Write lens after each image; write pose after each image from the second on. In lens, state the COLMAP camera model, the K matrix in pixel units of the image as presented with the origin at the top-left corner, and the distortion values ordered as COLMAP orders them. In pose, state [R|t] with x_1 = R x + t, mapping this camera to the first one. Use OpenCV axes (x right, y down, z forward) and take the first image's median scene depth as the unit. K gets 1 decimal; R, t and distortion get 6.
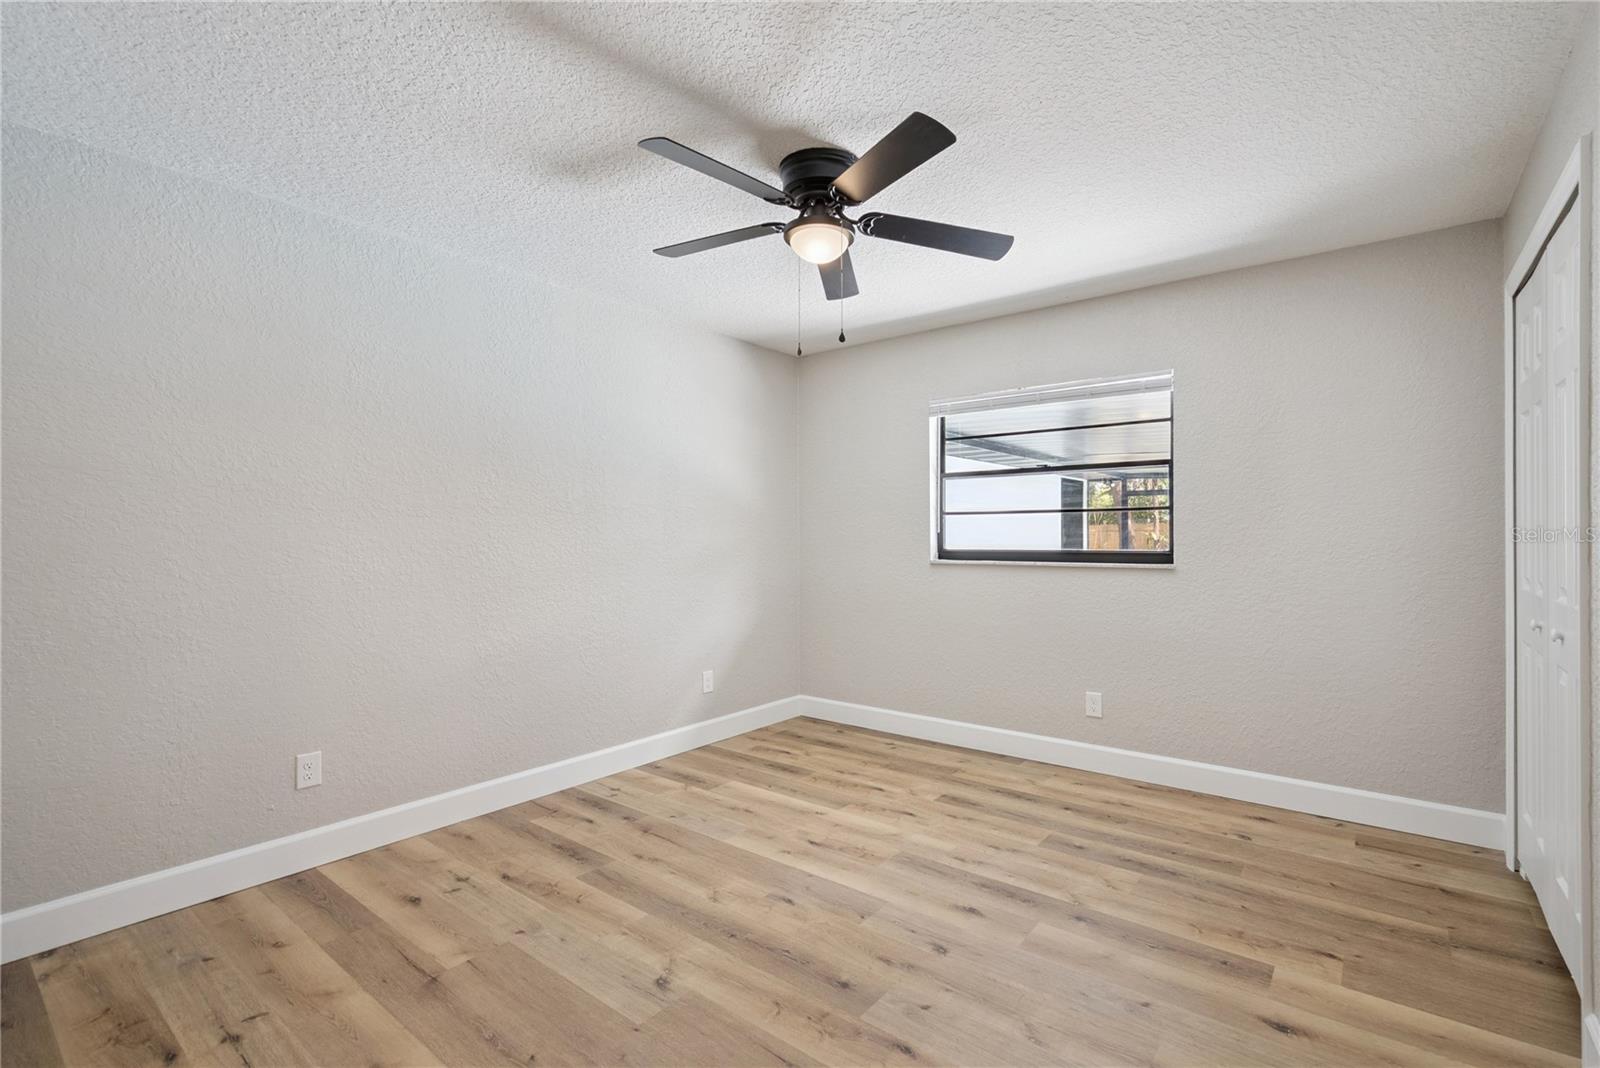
lens RADIAL K [[733.6, 0, 805.2], [0, 733.6, 544.1], [0, 0, 1]] dist [-0.006879, 0.003105]
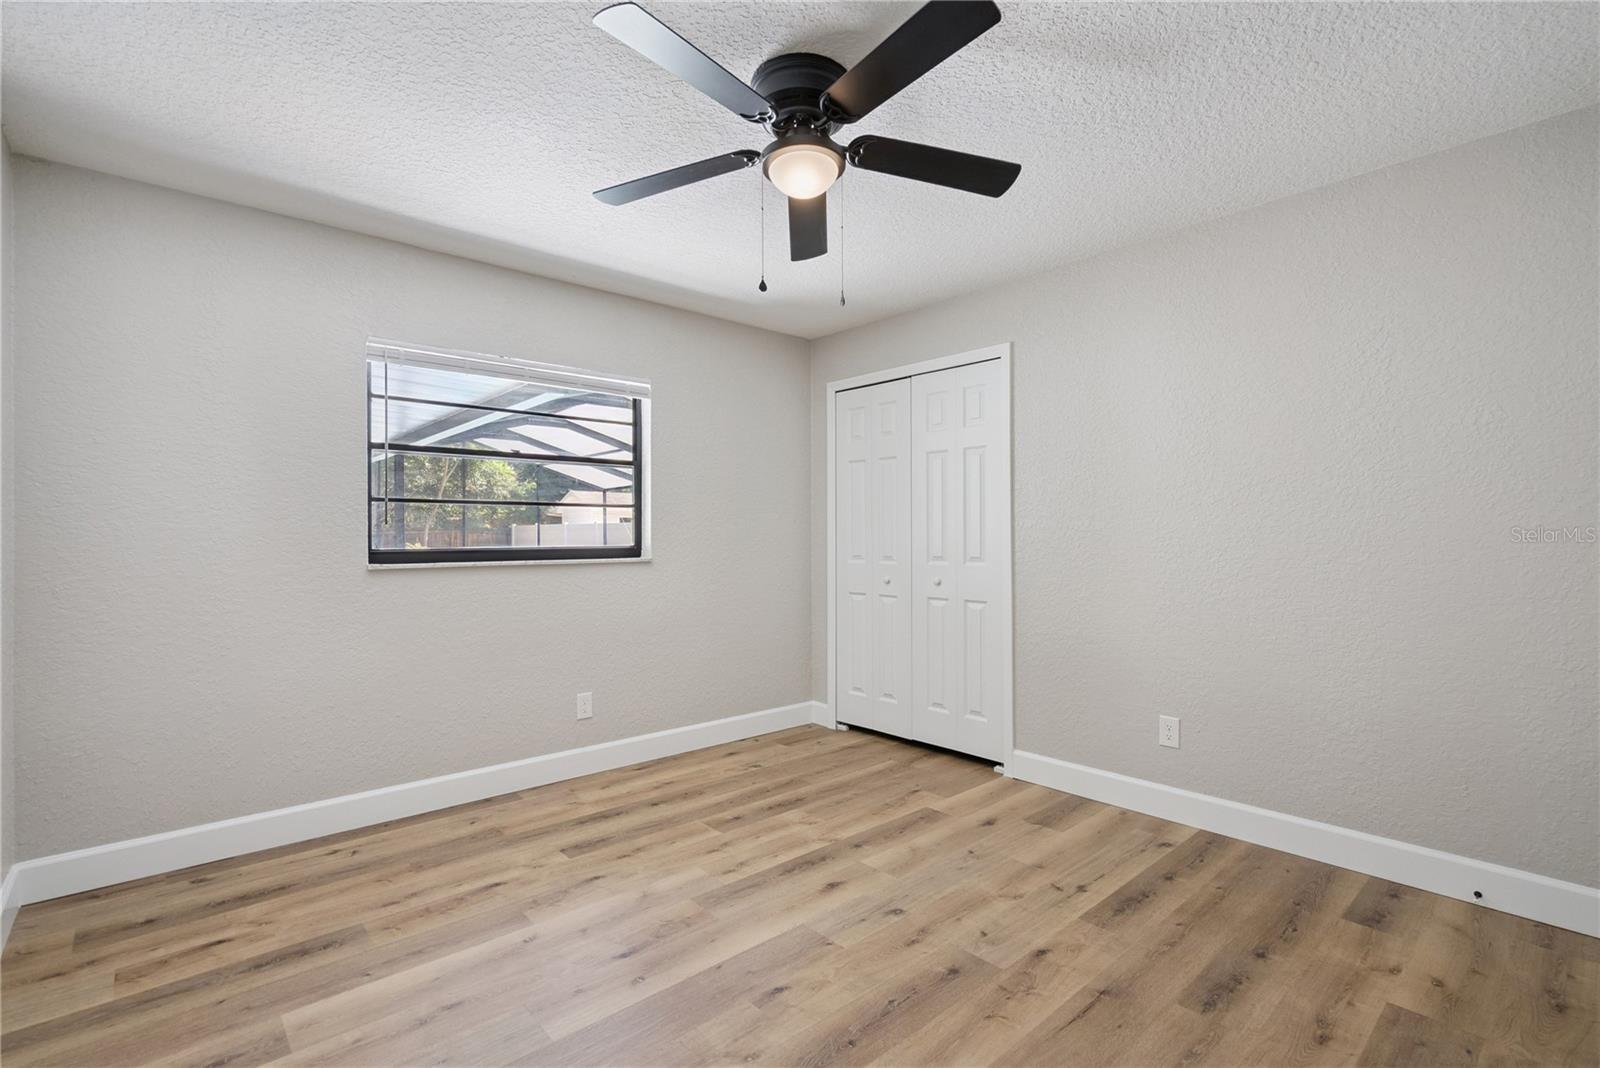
lens RADIAL K [[733.6, 0, 808.0], [0, 733.6, 526.1], [0, 0, 1]] dist [-0.006879, 0.003105]
pose [[0.163730, 0.019874, 0.986305, -0.596397], [0.017348, 0.999584, -0.023021, 0.010681], [-0.986353, 0.020879, 0.163317, 0.626585]]
